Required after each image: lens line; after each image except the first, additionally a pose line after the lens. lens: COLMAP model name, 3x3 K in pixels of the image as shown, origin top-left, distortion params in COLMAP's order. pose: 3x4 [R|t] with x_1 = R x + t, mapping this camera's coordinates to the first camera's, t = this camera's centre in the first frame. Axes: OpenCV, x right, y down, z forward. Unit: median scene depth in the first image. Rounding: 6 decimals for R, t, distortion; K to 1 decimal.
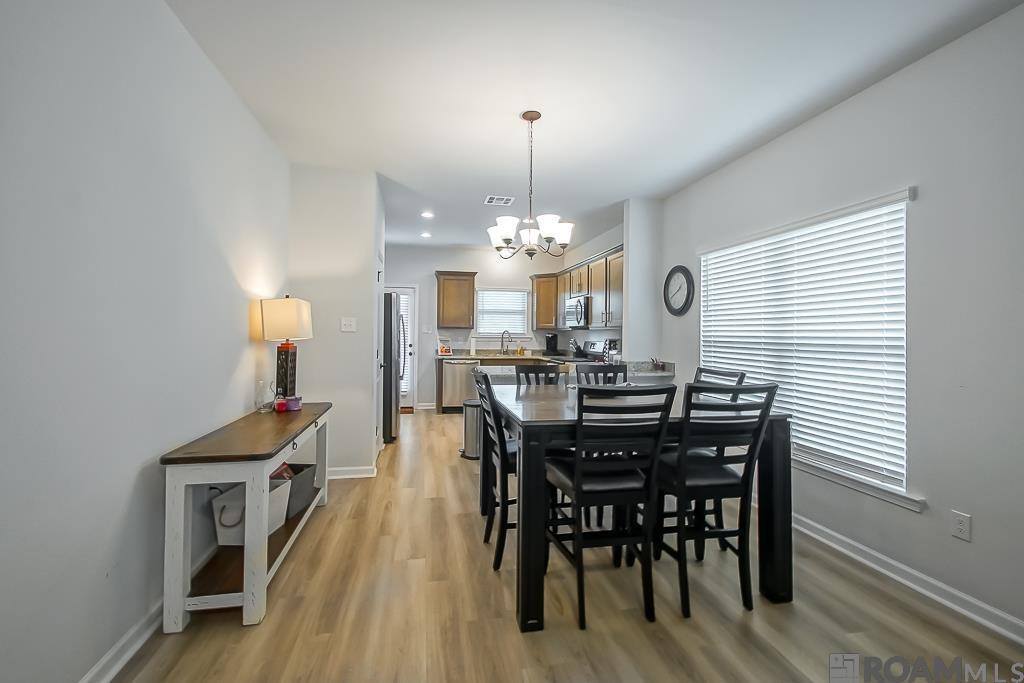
lens RADIAL K [[455.9, 0, 505.8], [0, 455.9, 348.4], [0, 0, 1]] dist [0.028696, 0.000060]
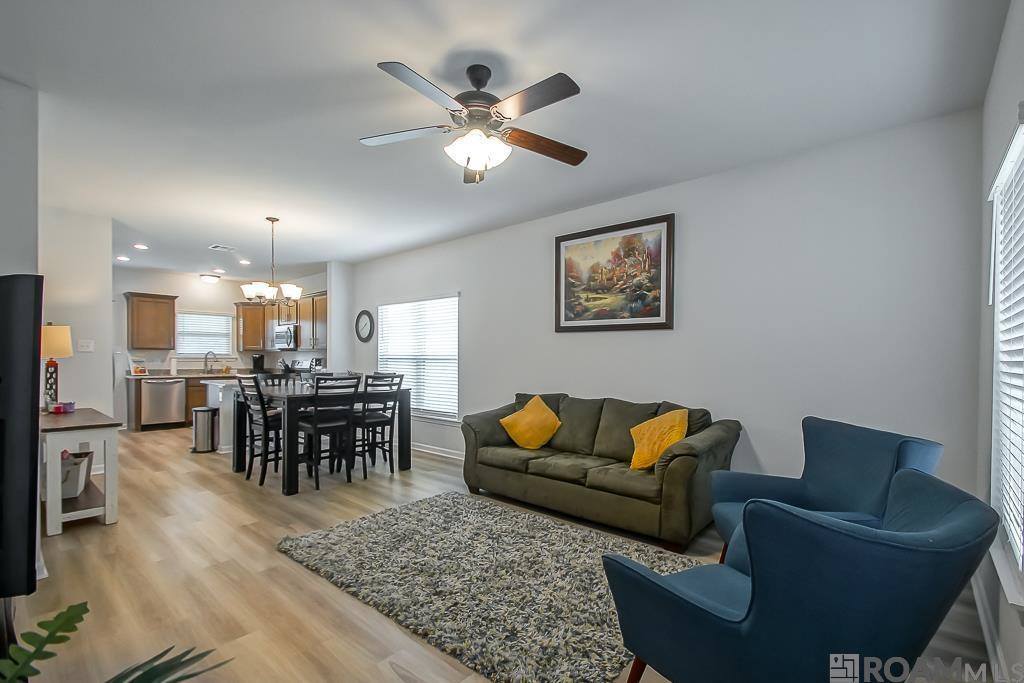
lens RADIAL K [[455.9, 0, 505.8], [0, 455.9, 348.4], [0, 0, 1]] dist [0.028696, 0.000060]
pose [[0.796643, 0.008978, 0.604383, -0.169089], [0.020470, 0.998915, -0.041820, 0.022680], [-0.604103, 0.045687, 0.795595, -0.490862]]
